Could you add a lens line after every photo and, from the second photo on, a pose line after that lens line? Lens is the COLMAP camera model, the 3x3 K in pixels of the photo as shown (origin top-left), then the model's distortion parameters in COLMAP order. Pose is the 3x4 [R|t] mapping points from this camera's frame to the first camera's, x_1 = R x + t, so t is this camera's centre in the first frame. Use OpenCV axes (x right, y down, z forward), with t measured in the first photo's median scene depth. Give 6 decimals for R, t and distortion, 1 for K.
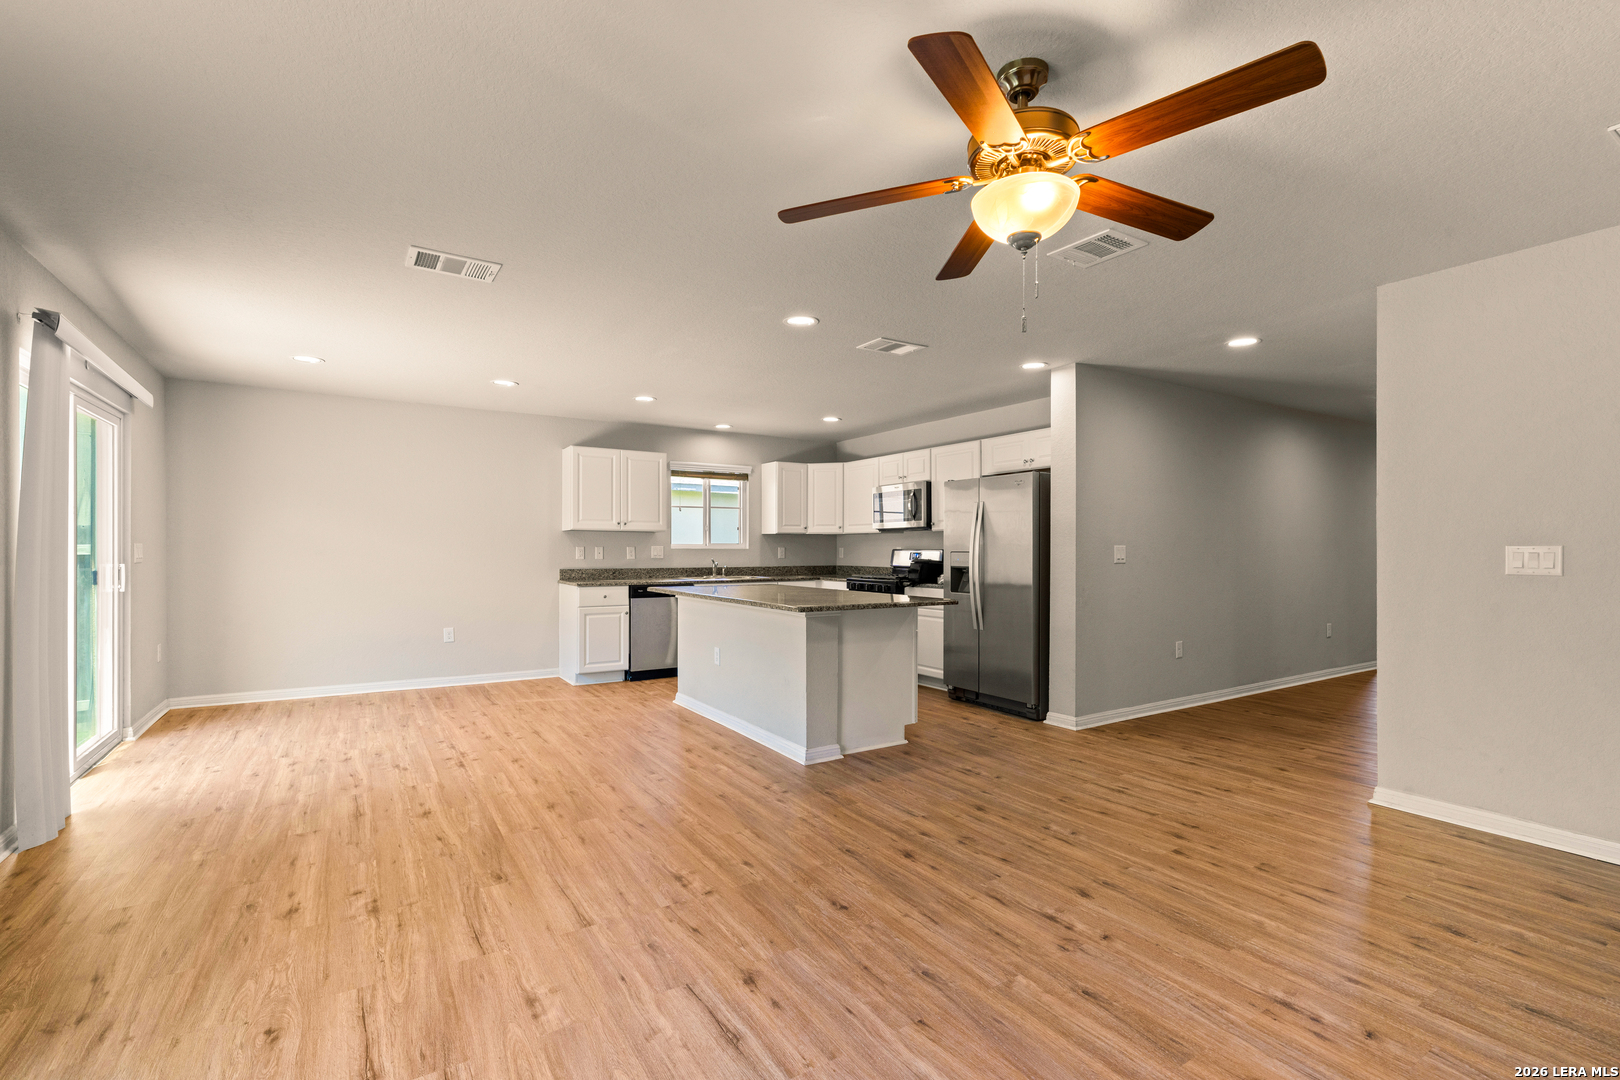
lens RADIAL K [[732.9, 0, 810.0], [0, 732.9, 540.0], [0, 0, 1]] dist [-0.002624, 0.000095]
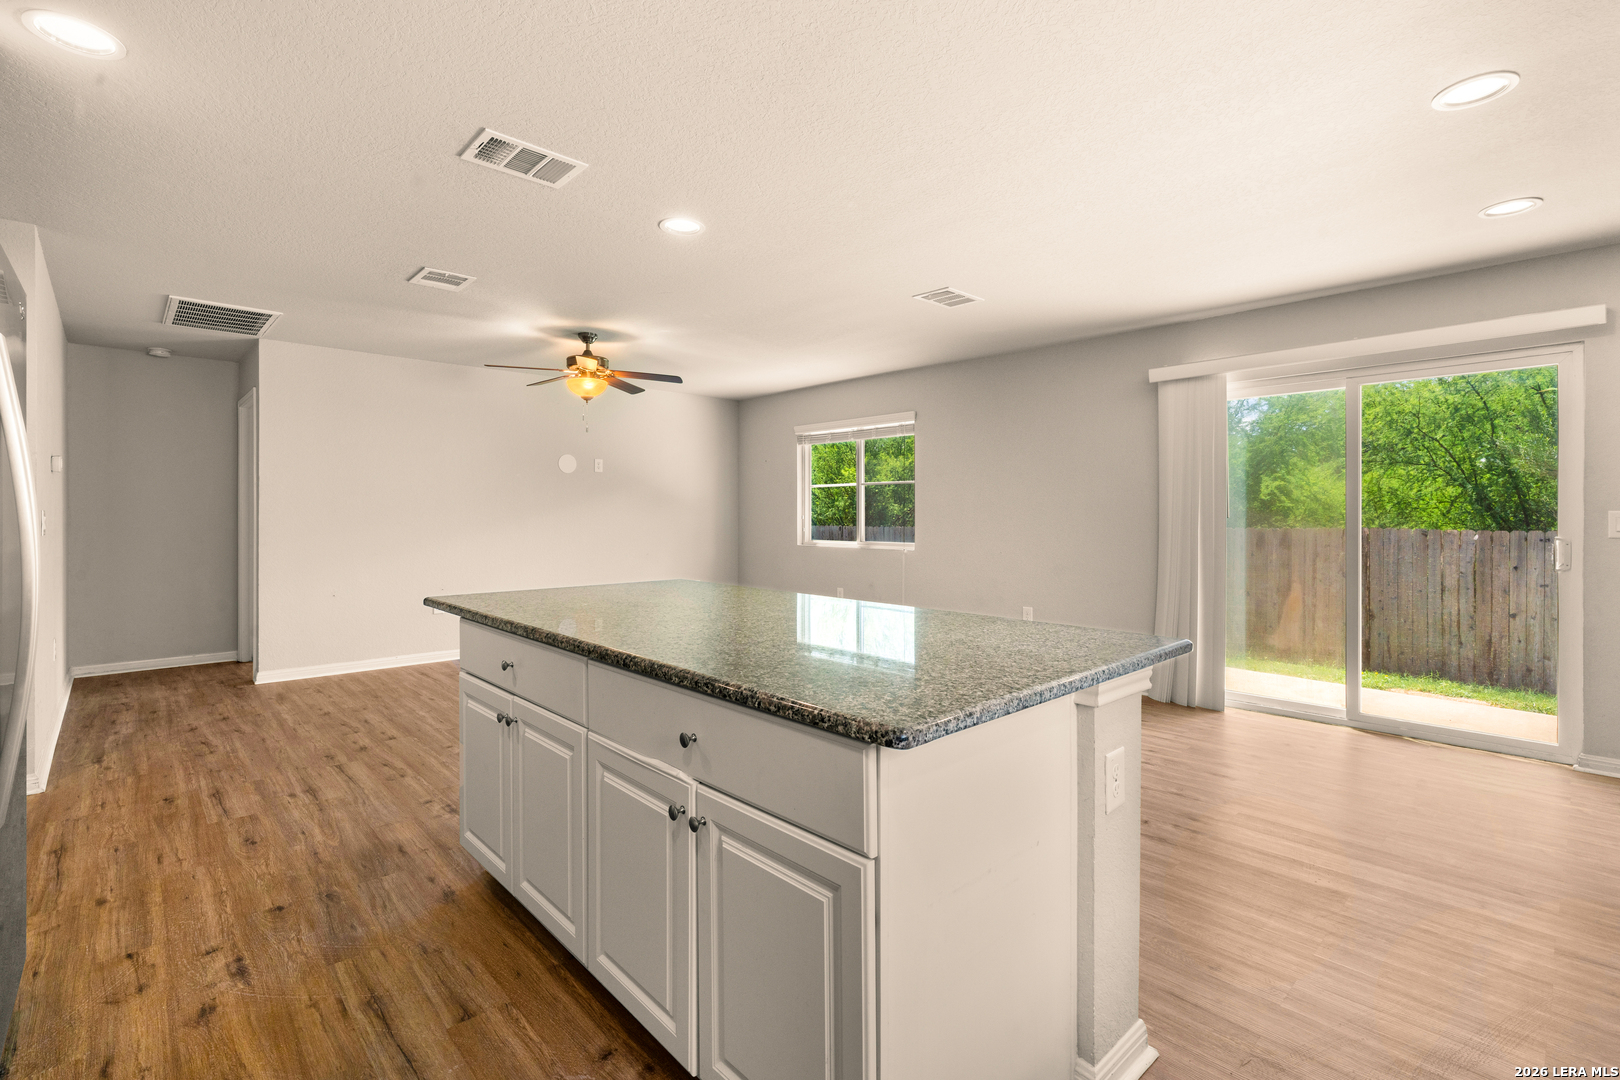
lens RADIAL K [[733.5, 0, 815.1], [0, 733.5, 514.4], [0, 0, 1]] dist [-0.005004, -0.000179]
pose [[-0.981429, -0.004092, -0.191782, -0.001981], [-0.002101, 0.999942, -0.010586, 0.015672], [0.191815, -0.009986, -0.981380, 1.557085]]
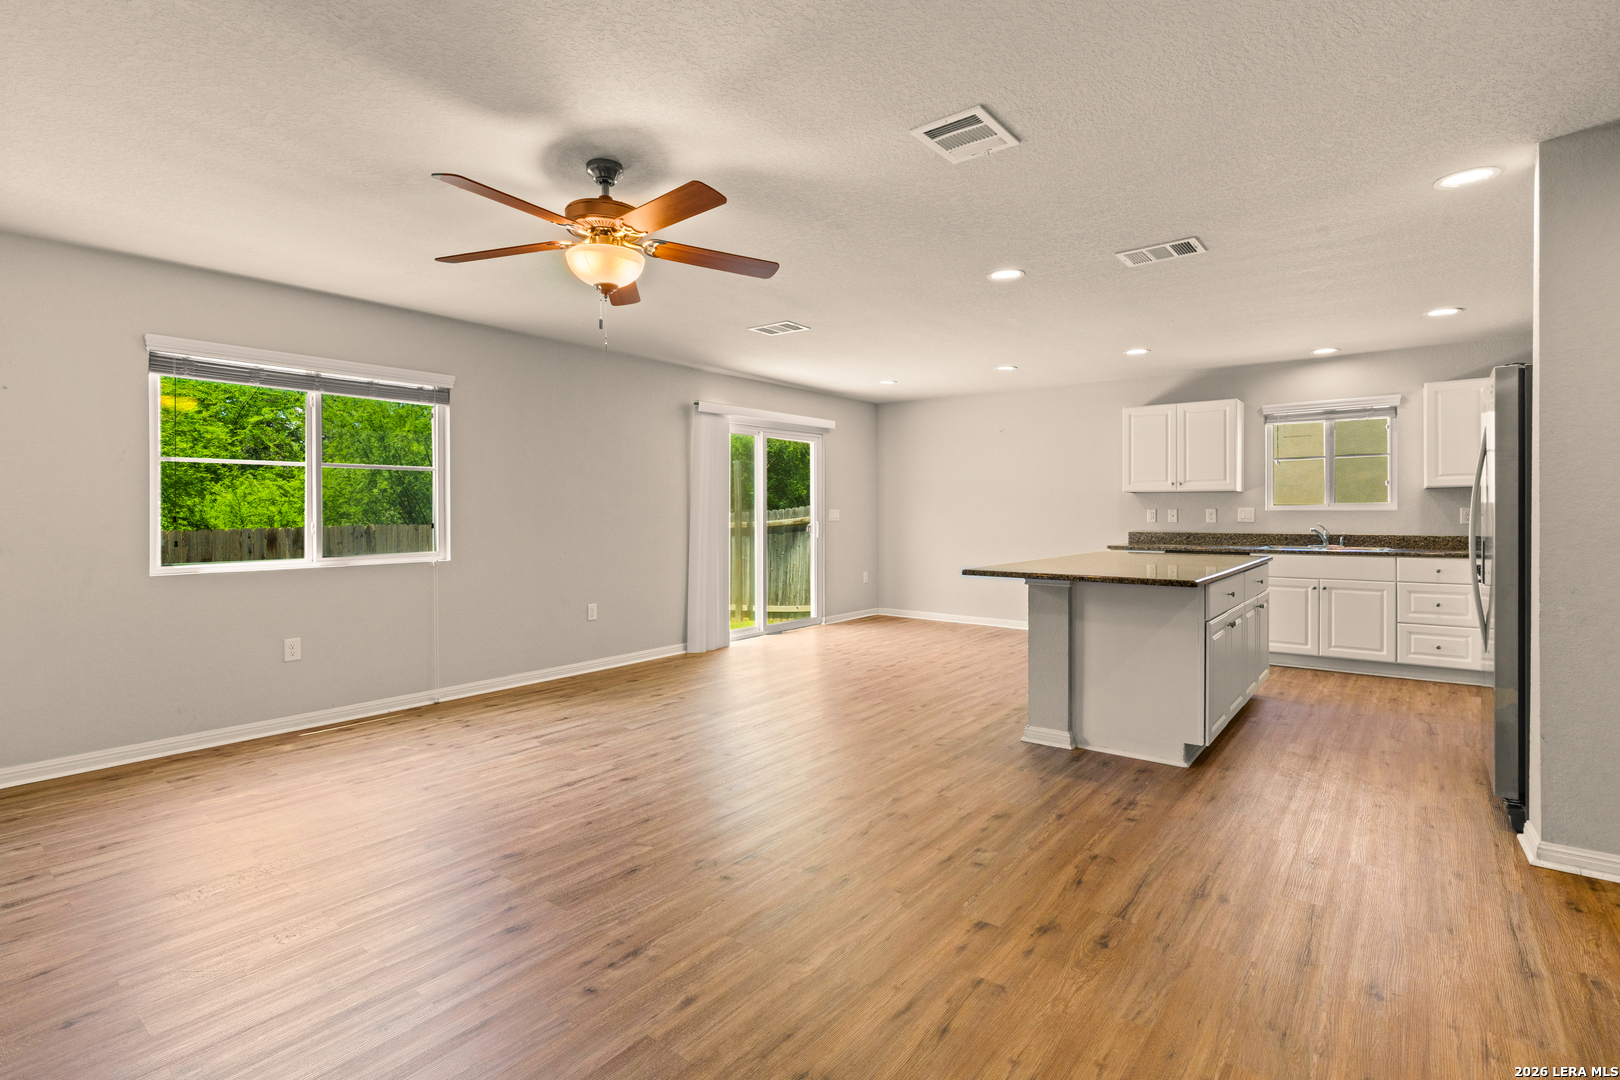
lens RADIAL K [[766.1, 0, 817.1], [0, 766.1, 506.8], [0, 0, 1]] dist [-0.000332, 0.000028]
pose [[0.334802, -0.008477, -0.942250, 0.737937], [0.015783, 0.999870, -0.003388, 0.003769], [0.942156, -0.013737, 0.334892, 0.371437]]
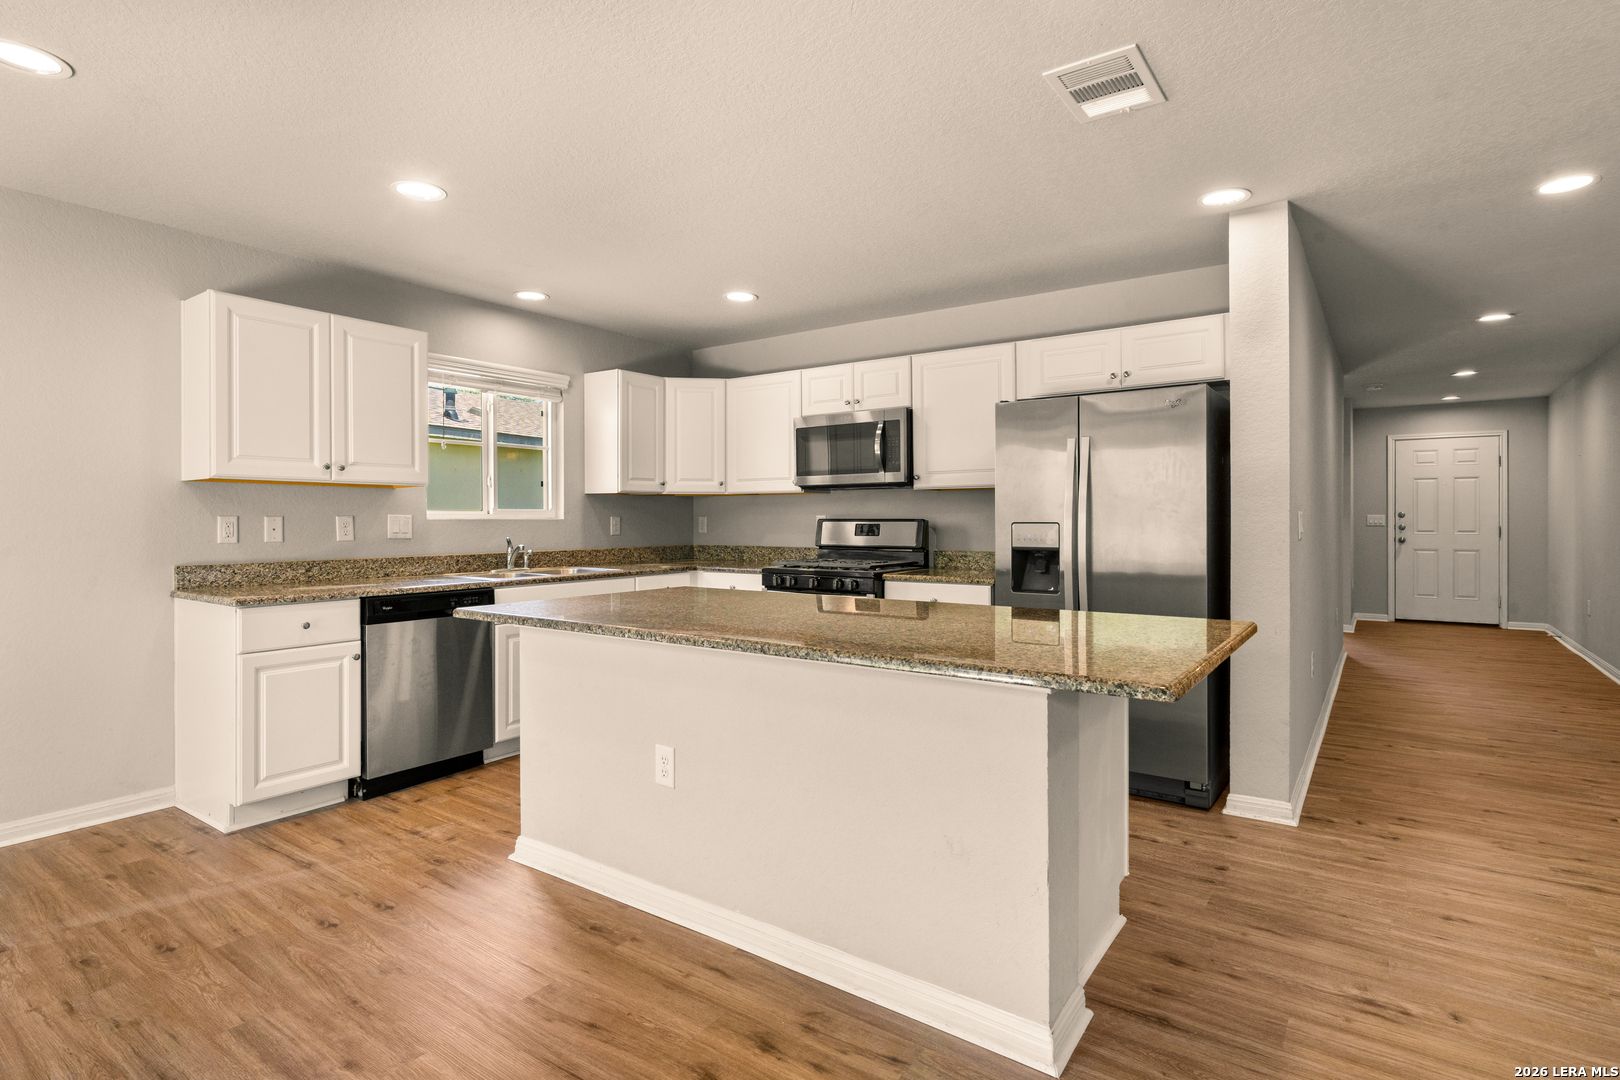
lens RADIAL K [[815.1, 0, 814.4], [0, 815.1, 512.2], [0, 0, 1]] dist [-0.003881, 0.000863]
pose [[0.922385, -0.001135, 0.386269, -0.256154], [-0.000598, 0.999990, 0.004366, 0.006340], [-0.386270, -0.004259, 0.922376, 0.575364]]
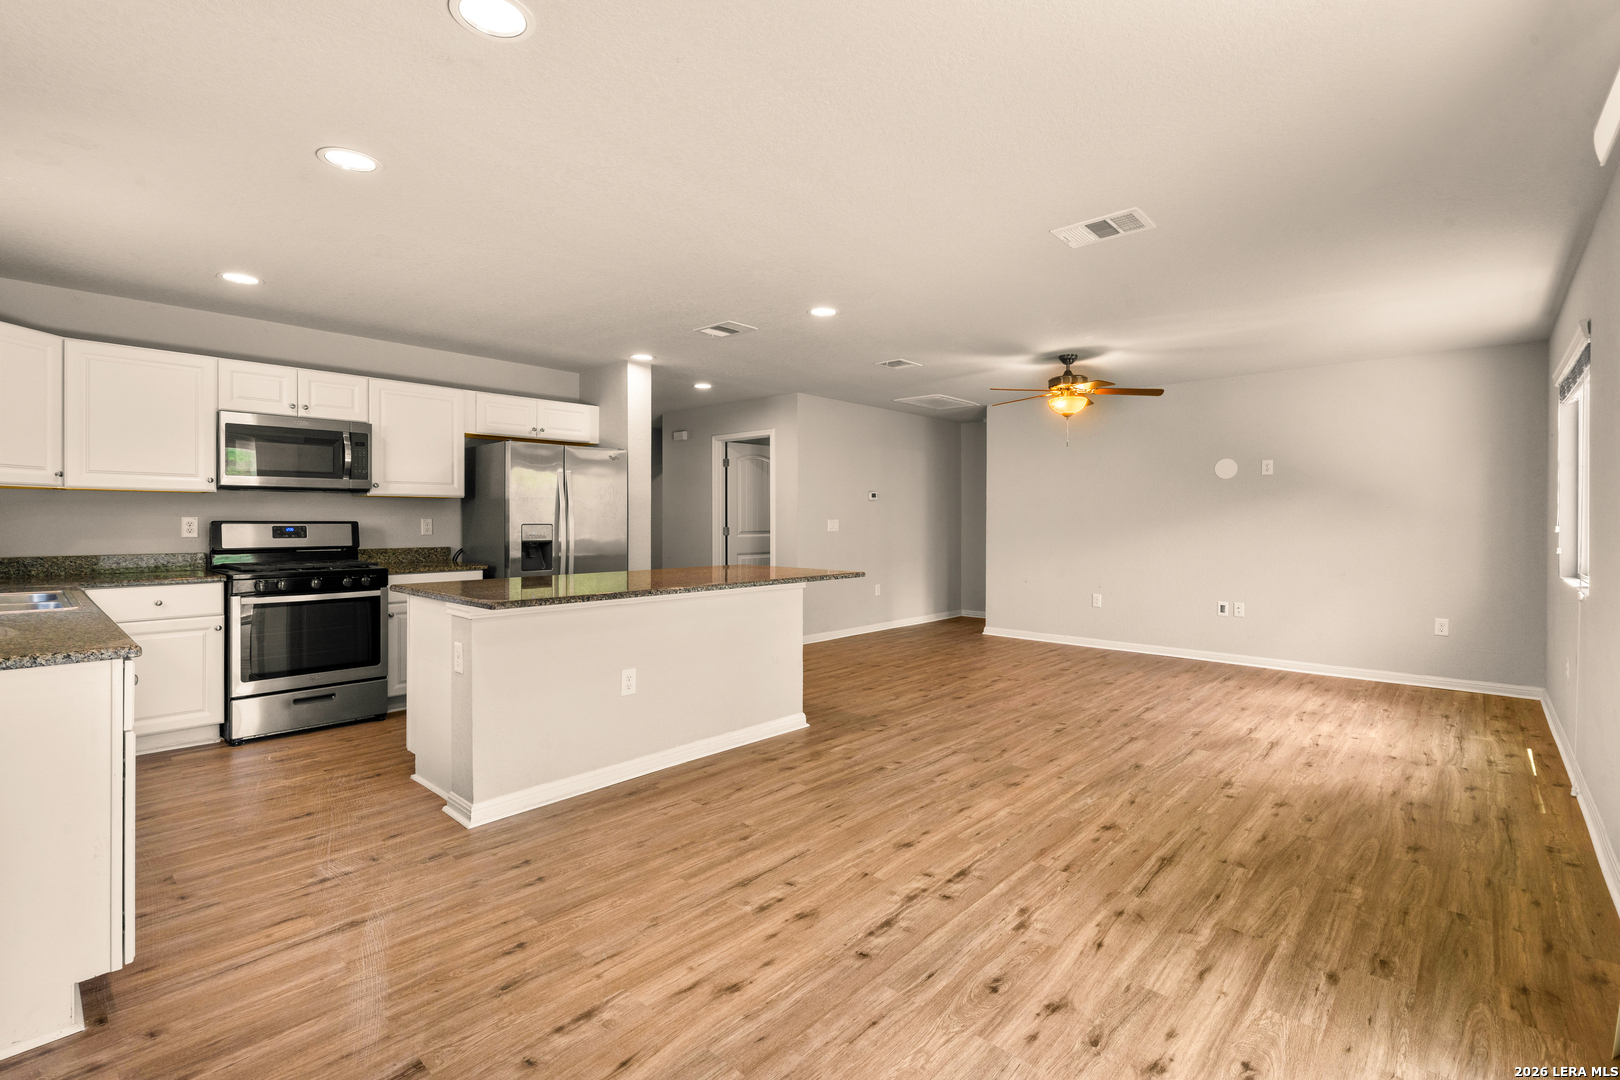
lens RADIAL K [[733.5, 0, 815.1], [0, 733.5, 514.4], [0, 0, 1]] dist [-0.005004, -0.000179]
pose [[-0.269991, 0.004249, 0.962854, -0.910053], [-0.015119, 0.999848, -0.008652, 0.008173], [-0.962744, -0.016893, -0.269886, 1.127828]]
